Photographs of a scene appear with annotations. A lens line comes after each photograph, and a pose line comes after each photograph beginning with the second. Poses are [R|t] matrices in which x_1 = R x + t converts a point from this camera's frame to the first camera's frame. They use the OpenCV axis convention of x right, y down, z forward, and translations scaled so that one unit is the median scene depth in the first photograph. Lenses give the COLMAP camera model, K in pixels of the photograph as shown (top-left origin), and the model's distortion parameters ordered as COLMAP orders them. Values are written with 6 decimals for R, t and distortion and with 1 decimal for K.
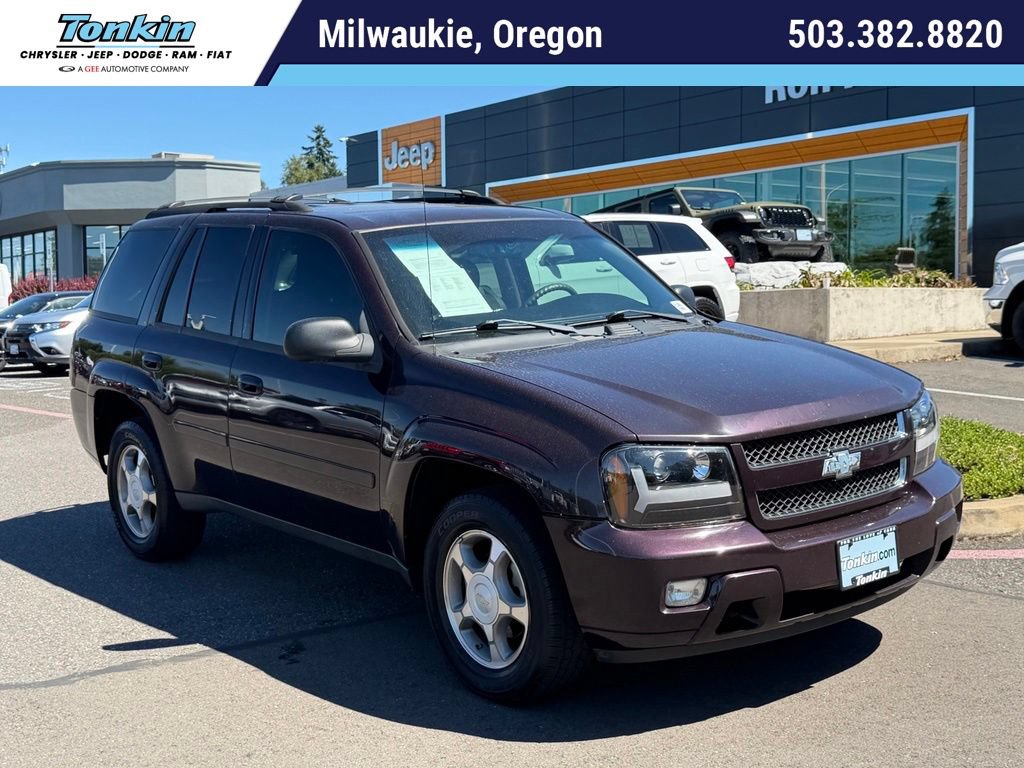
lens RADIAL K [[1204.8, 0, 533.6], [0, 1204.8, 383.2], [0, 0, 1]] dist [0.157383, -0.393623]
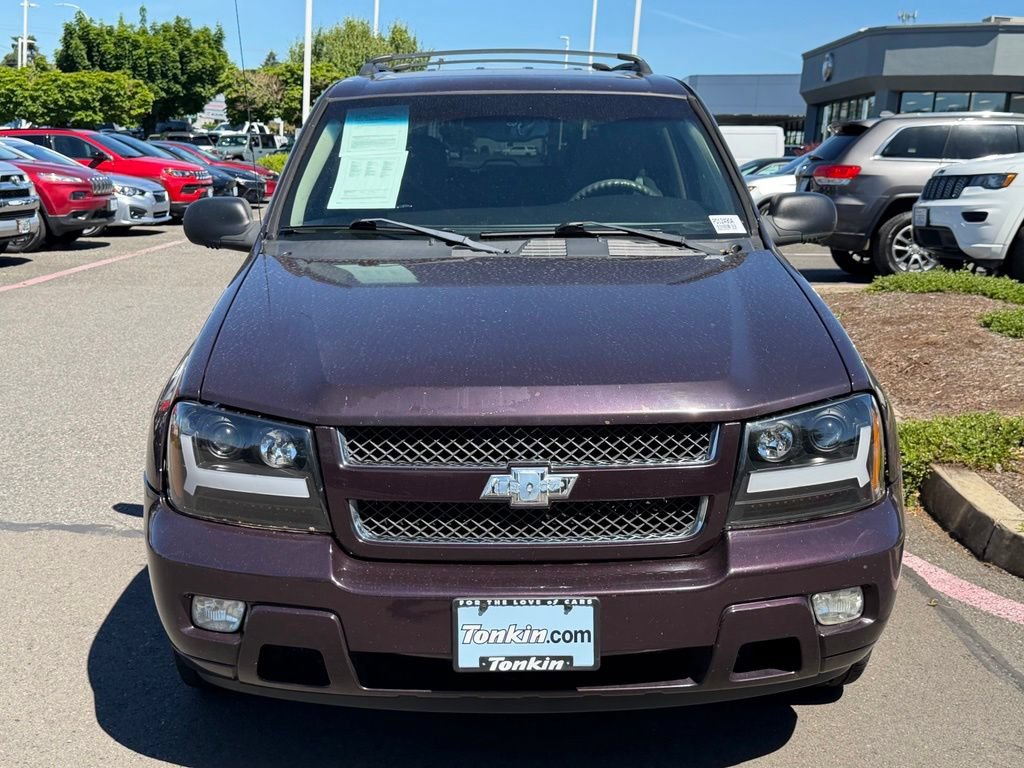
lens RADIAL K [[1204.8, 0, 533.6], [0, 1204.8, 383.2], [0, 0, 1]] dist [0.157383, -0.393623]
pose [[0.802985, 0.164034, -0.572981, 0.413089], [-0.101539, 0.984976, 0.139682, -0.053316], [0.587286, -0.053983, 0.807577, 0.317639]]
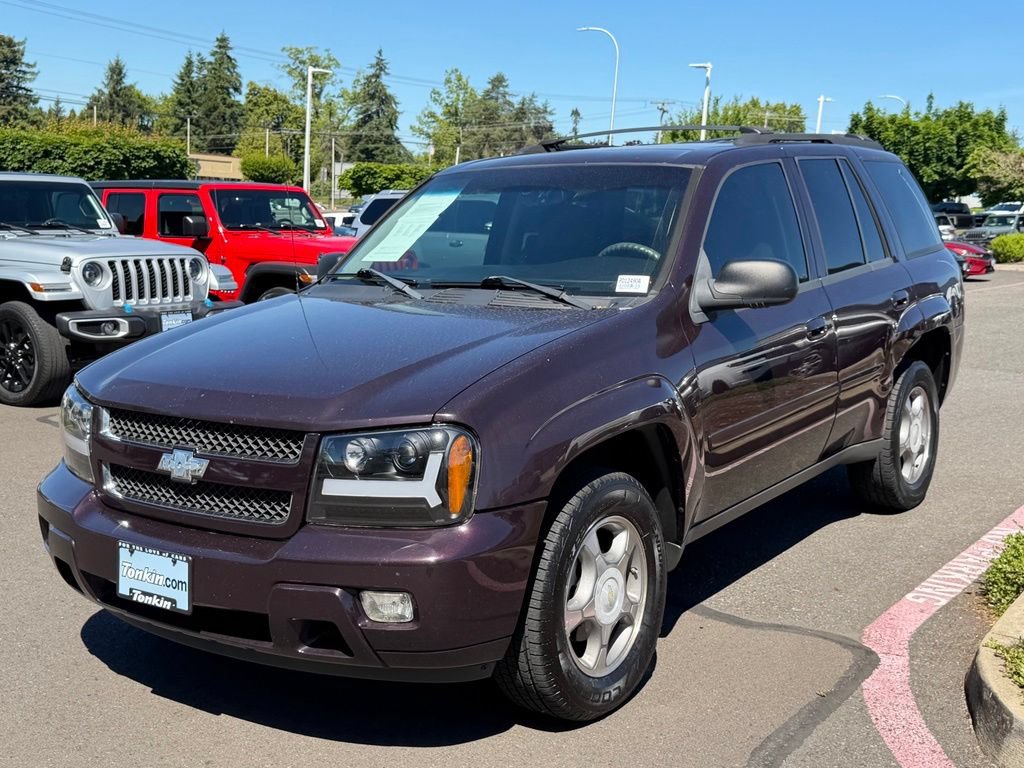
lens RADIAL K [[1197.9, 0, 568.2], [0, 1197.9, 382.6], [0, 0, 1]] dist [0.042431, 0.002413]
pose [[0.316096, 0.173575, -0.932714, 0.738346], [-0.114101, 0.982940, 0.144254, -0.094304], [0.941841, 0.060825, 0.330508, 0.647627]]
